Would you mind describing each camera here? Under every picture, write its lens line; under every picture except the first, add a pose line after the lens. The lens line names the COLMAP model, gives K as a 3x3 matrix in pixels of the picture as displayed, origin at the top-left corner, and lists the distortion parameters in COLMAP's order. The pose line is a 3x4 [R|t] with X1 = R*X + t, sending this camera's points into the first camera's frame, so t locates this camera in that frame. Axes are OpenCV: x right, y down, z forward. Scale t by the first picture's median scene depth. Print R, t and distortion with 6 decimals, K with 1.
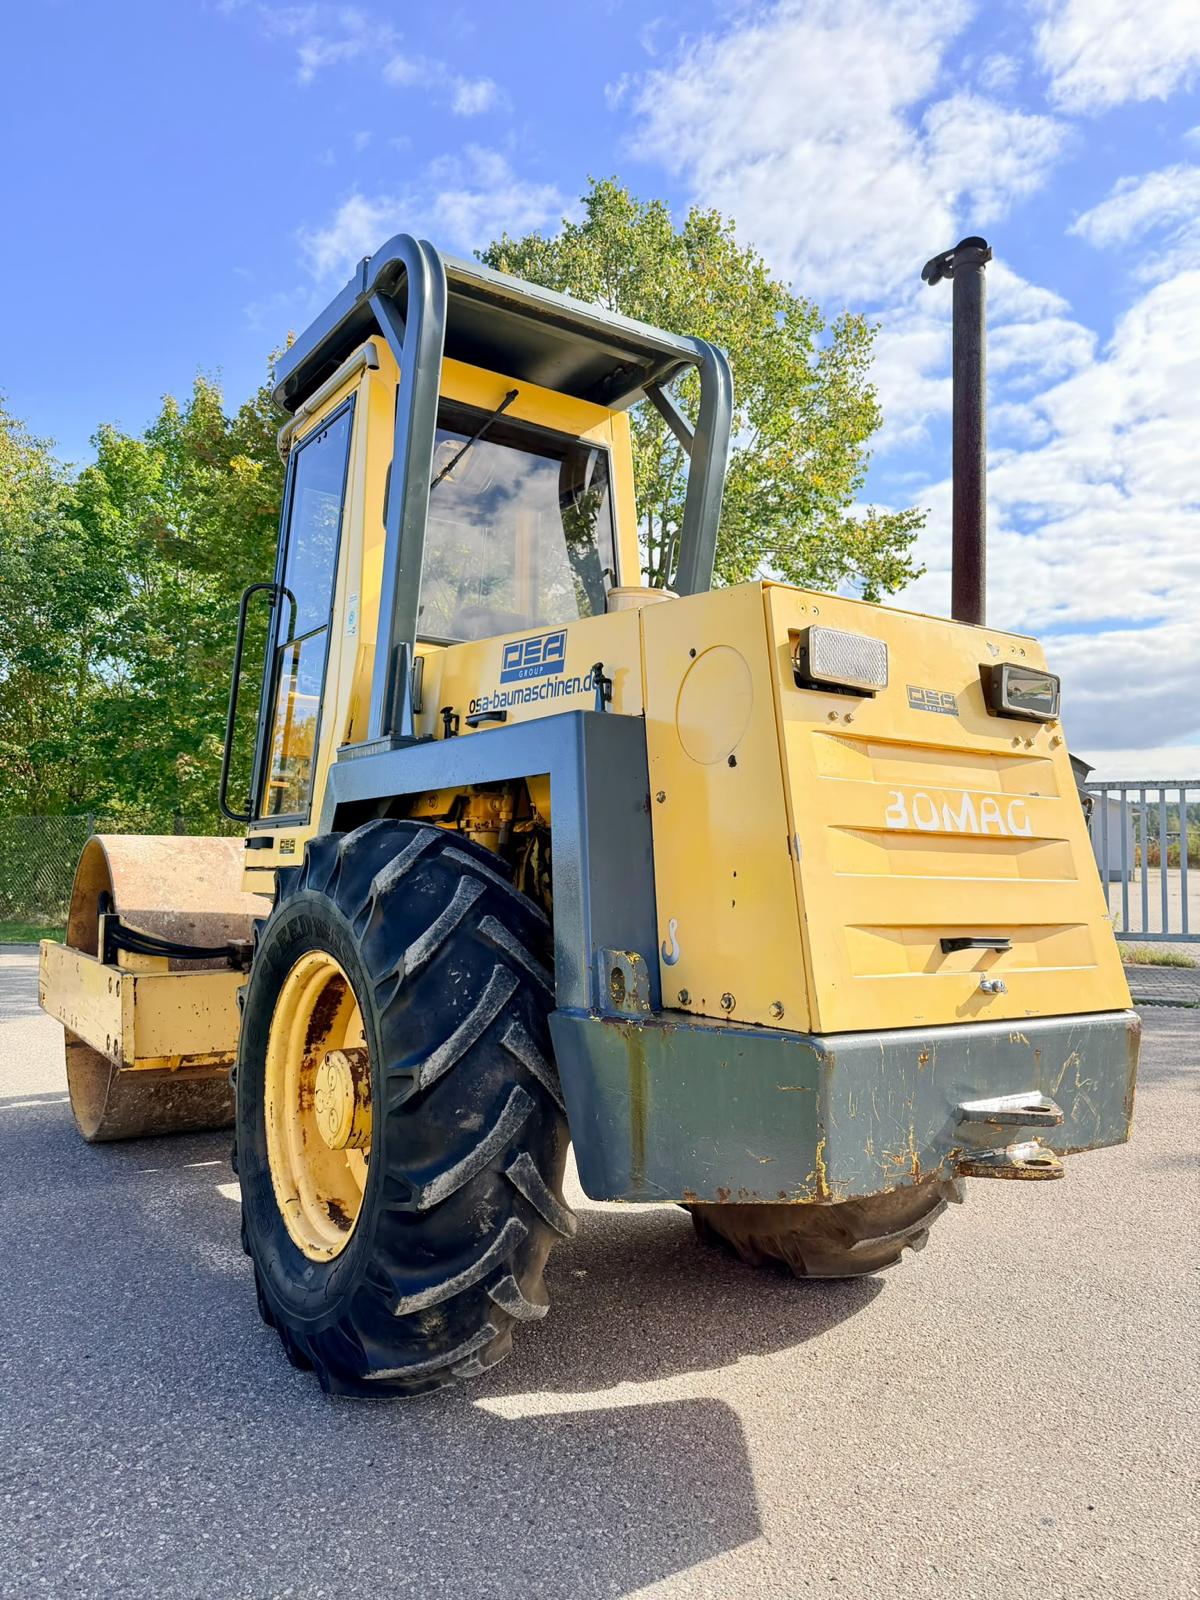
lens RADIAL K [[1120.2, 0, 601.0], [0, 1120.2, 795.6], [0, 0, 1]] dist [0.162582, -0.306944]
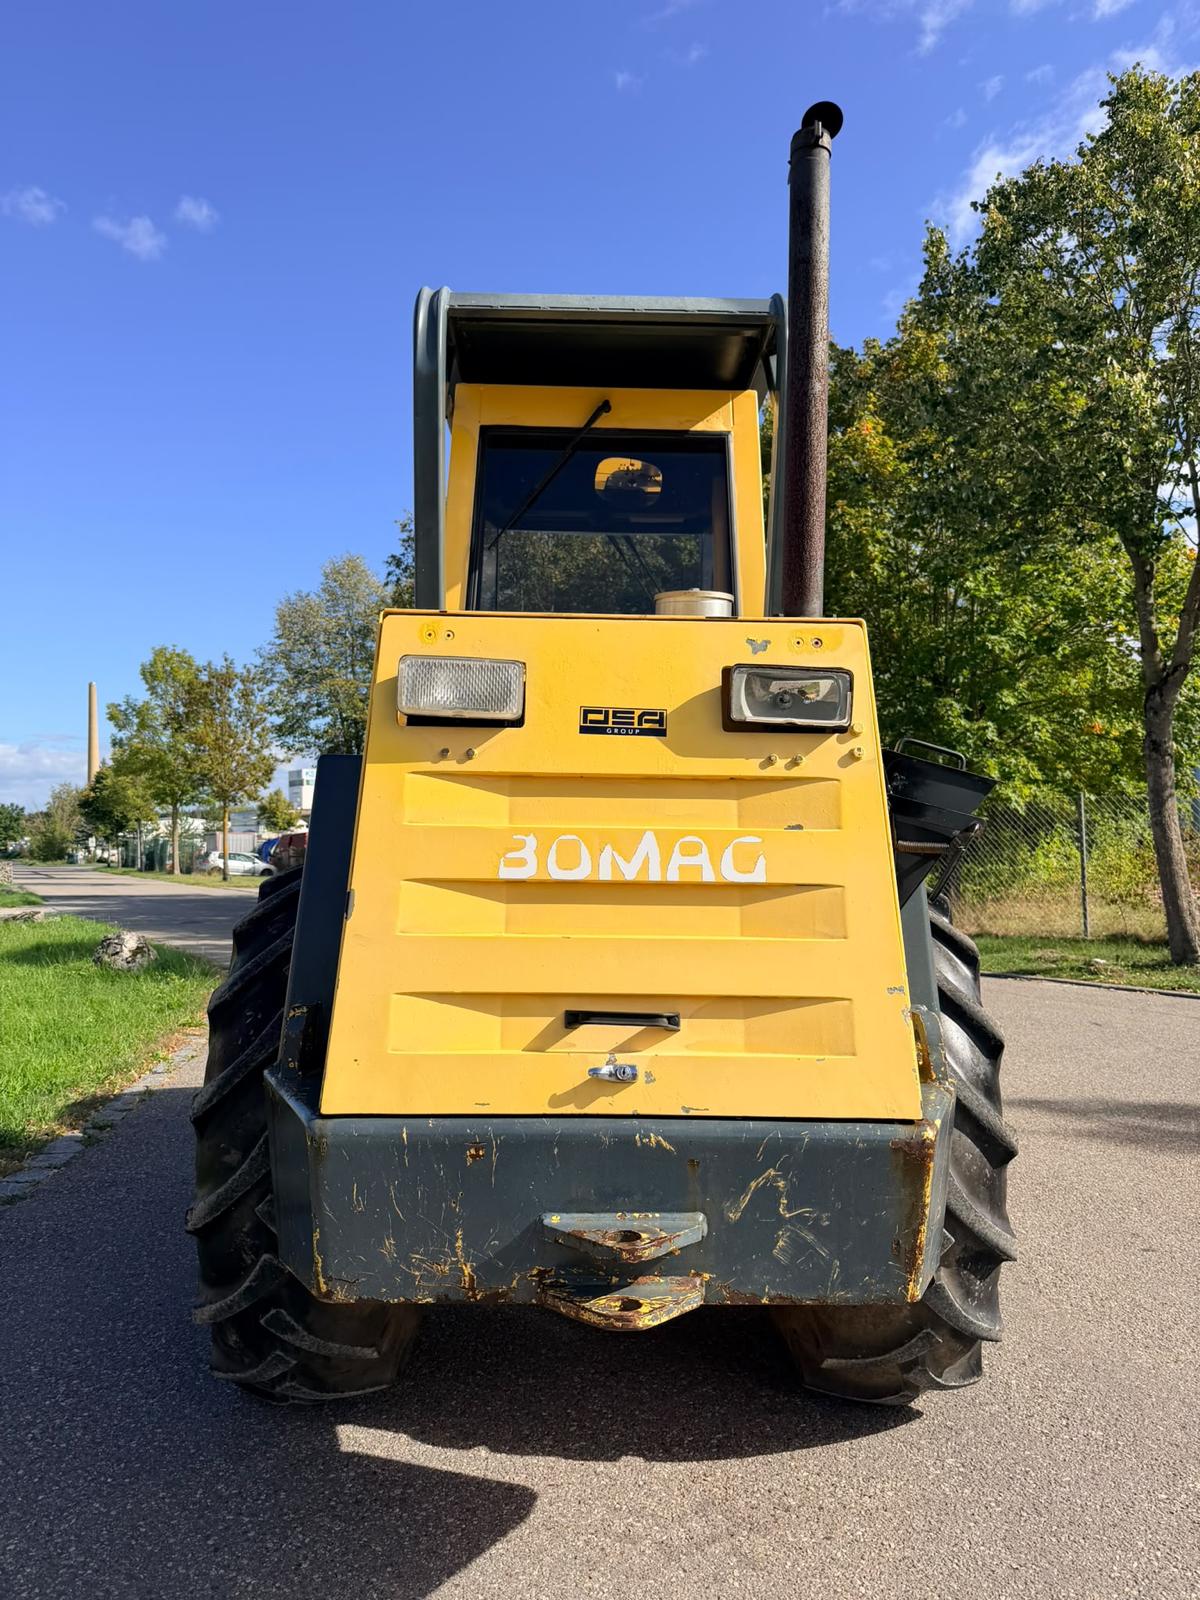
lens RADIAL K [[1120.2, 0, 601.0], [0, 1120.2, 795.6], [0, 0, 1]] dist [0.162582, -0.306944]
pose [[0.839261, -0.033217, -0.542714, 0.720069], [0.036609, 0.999319, -0.004550, -0.025605], [0.542496, -0.016049, 0.839905, 0.294980]]
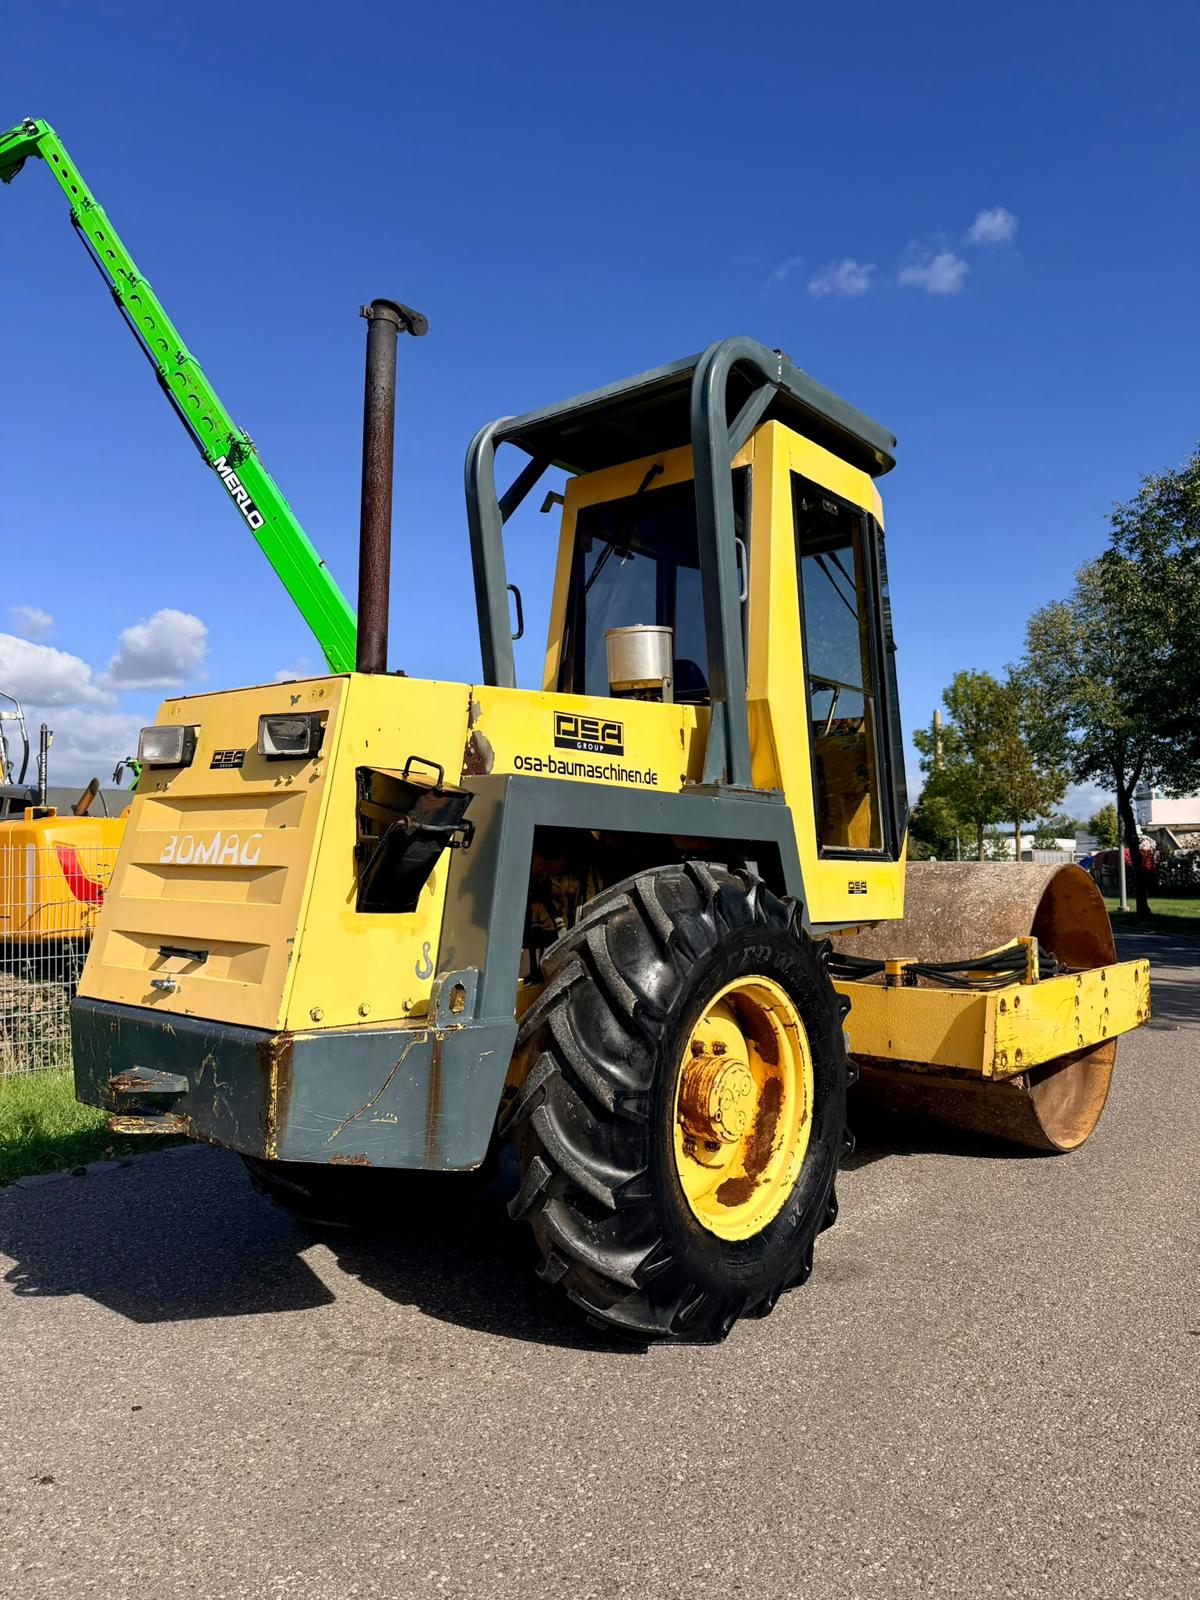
lens RADIAL K [[1120.2, 0, 601.0], [0, 1120.2, 795.6], [0, 0, 1]] dist [0.162582, -0.306944]
pose [[0.266846, -0.068187, -0.961324, 1.597228], [0.054325, 0.996972, -0.055636, 0.048644], [0.962207, -0.037378, 0.269742, 1.049809]]
